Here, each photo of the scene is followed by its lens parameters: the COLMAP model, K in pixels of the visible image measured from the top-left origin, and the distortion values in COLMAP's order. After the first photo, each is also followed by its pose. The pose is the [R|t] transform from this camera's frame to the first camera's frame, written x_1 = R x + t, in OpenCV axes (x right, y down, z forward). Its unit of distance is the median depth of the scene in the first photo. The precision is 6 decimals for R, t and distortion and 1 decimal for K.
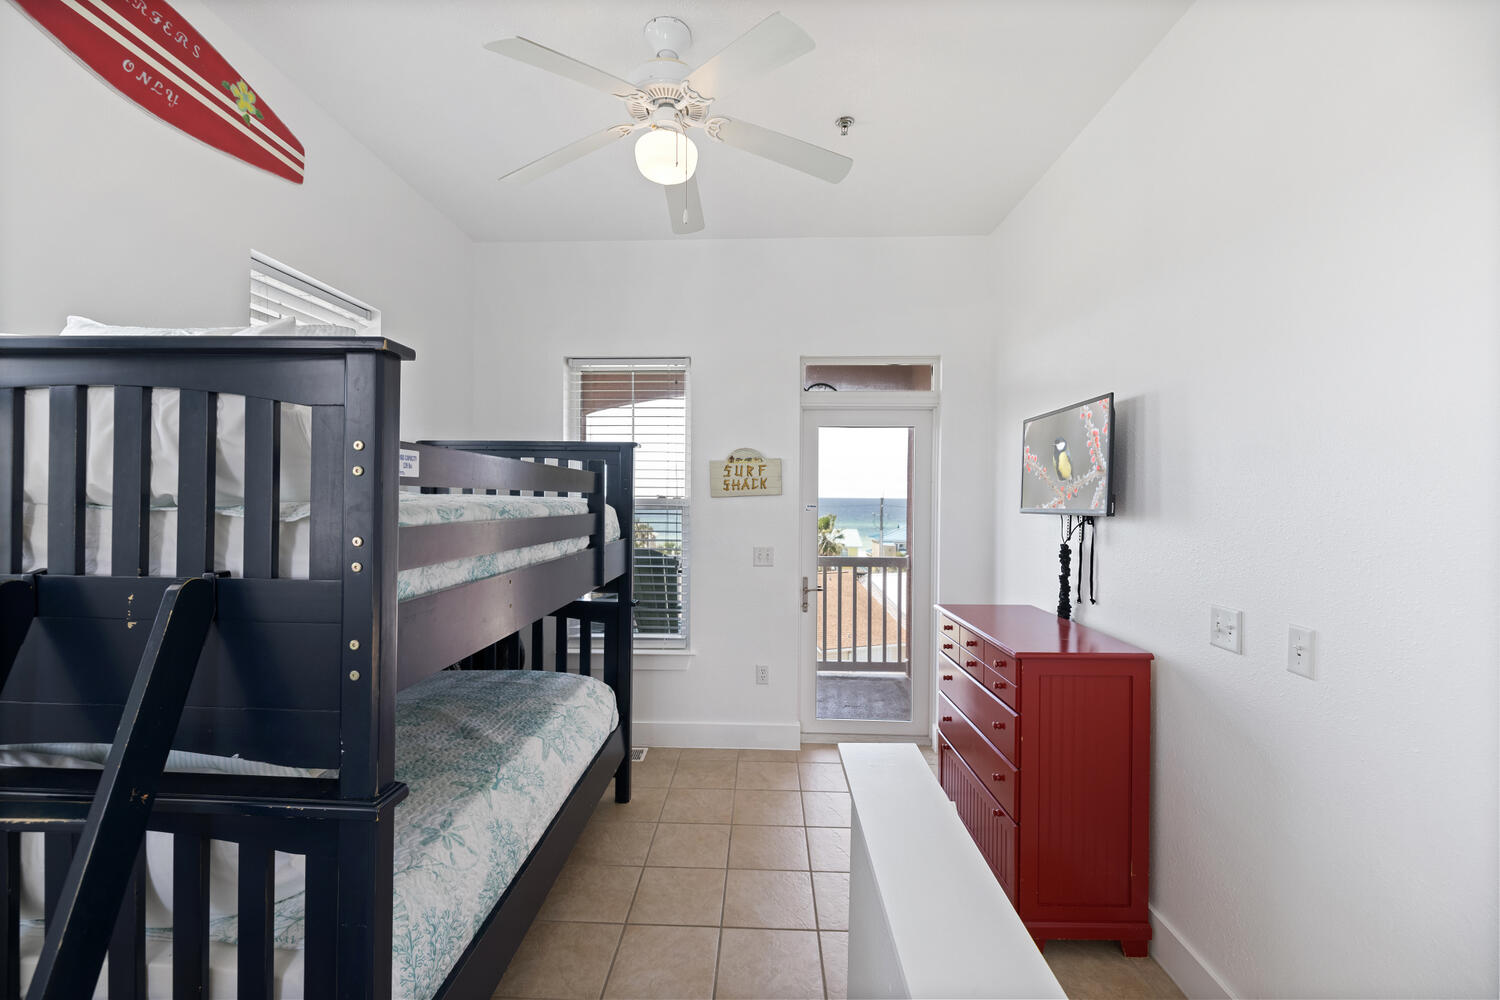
lens RADIAL K [[625.6, 0, 743.7], [0, 625.6, 501.1], [0, 0, 1]] dist [-0.000565, -0.000447]
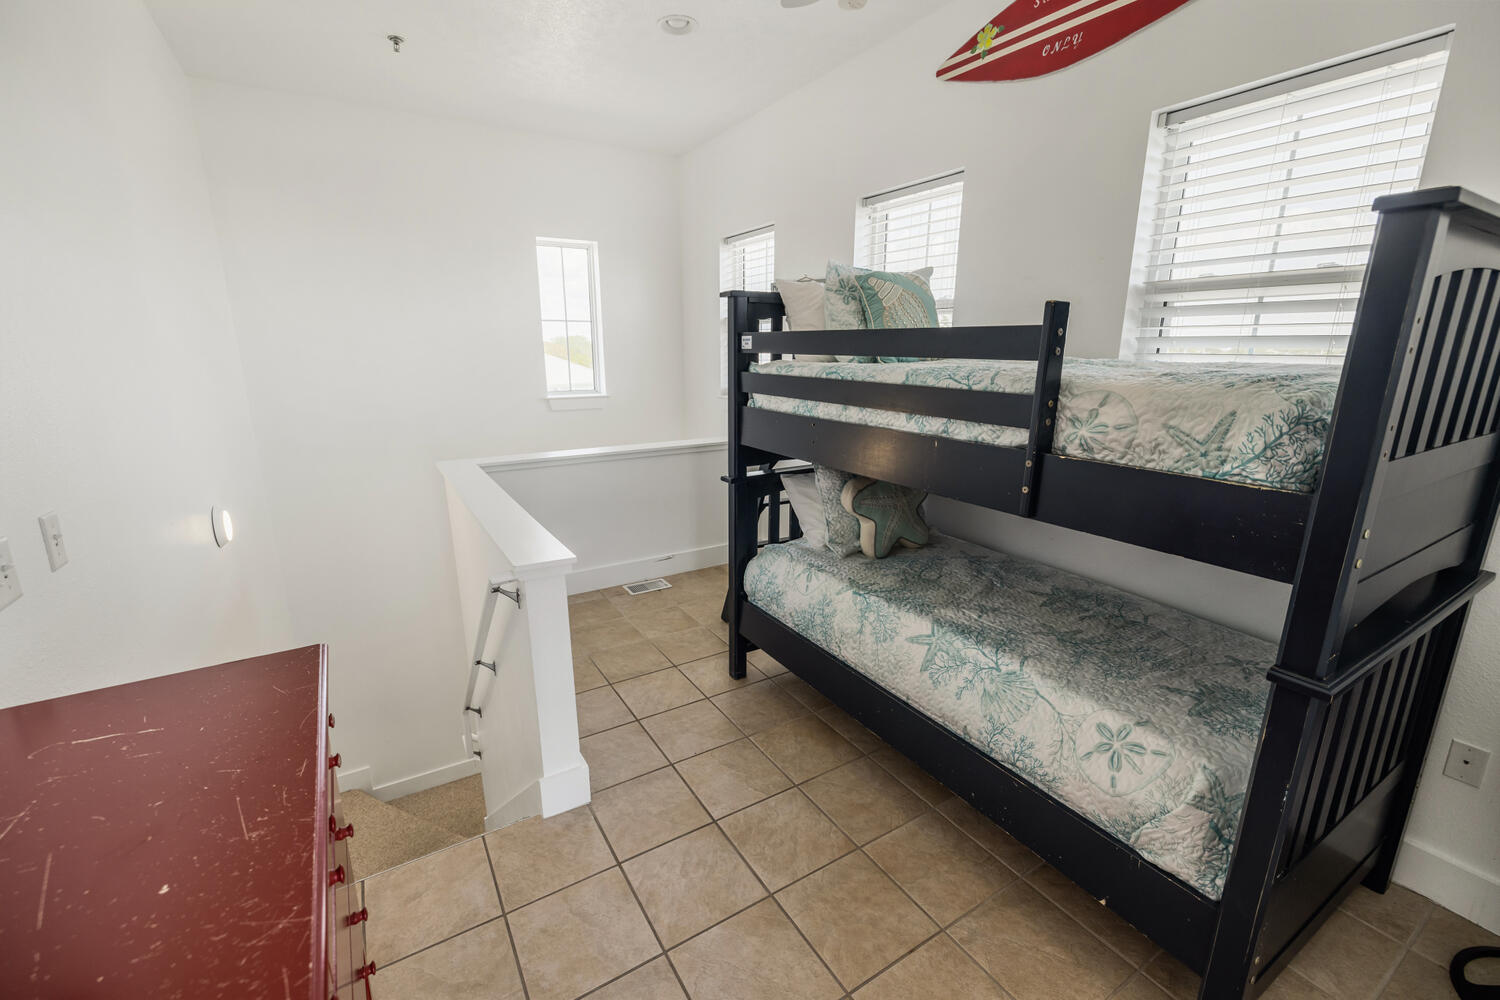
lens RADIAL K [[625.6, 0, 743.7], [0, 625.6, 501.1], [0, 0, 1]] dist [-0.000565, -0.000447]
pose [[-0.837550, 0.122545, -0.532441, 0.420321], [-0.009776, 0.971005, 0.238861, -0.027195], [0.546273, 0.205263, -0.812067, 1.749710]]
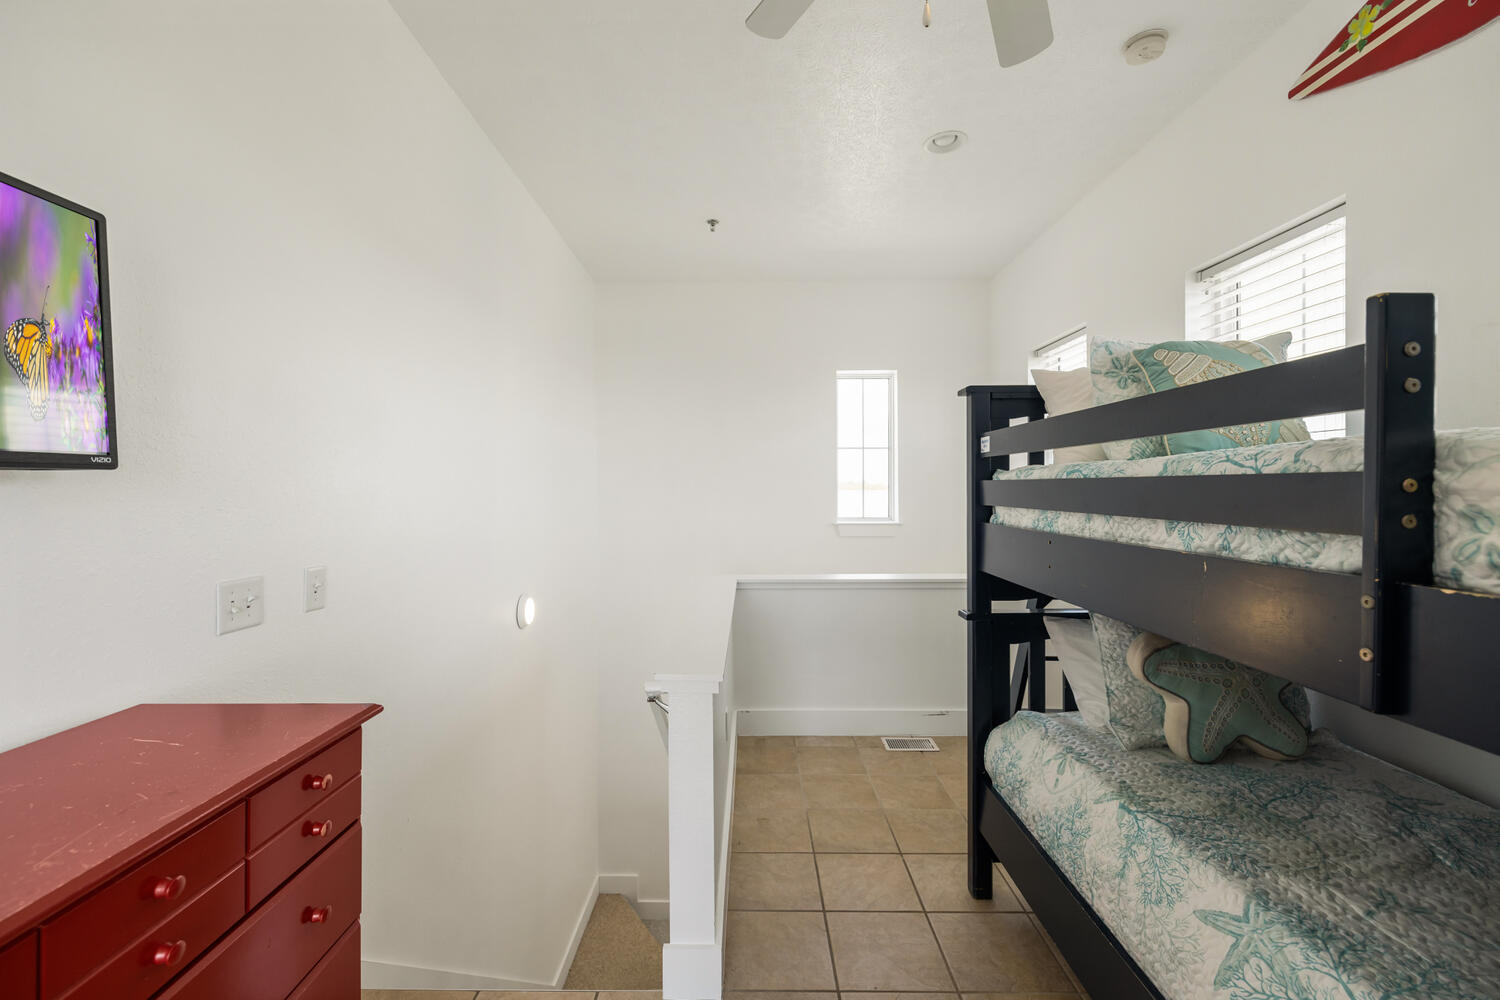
lens RADIAL K [[634.3, 0, 742.7], [0, 634.3, 490.3], [0, 0, 1]] dist [0.000301, -0.000564]
pose [[-0.999792, -0.005994, -0.019491, 0.109204], [-0.006080, 0.999972, 0.004357, 0.039518], [0.019465, 0.004474, -0.999801, 1.695152]]
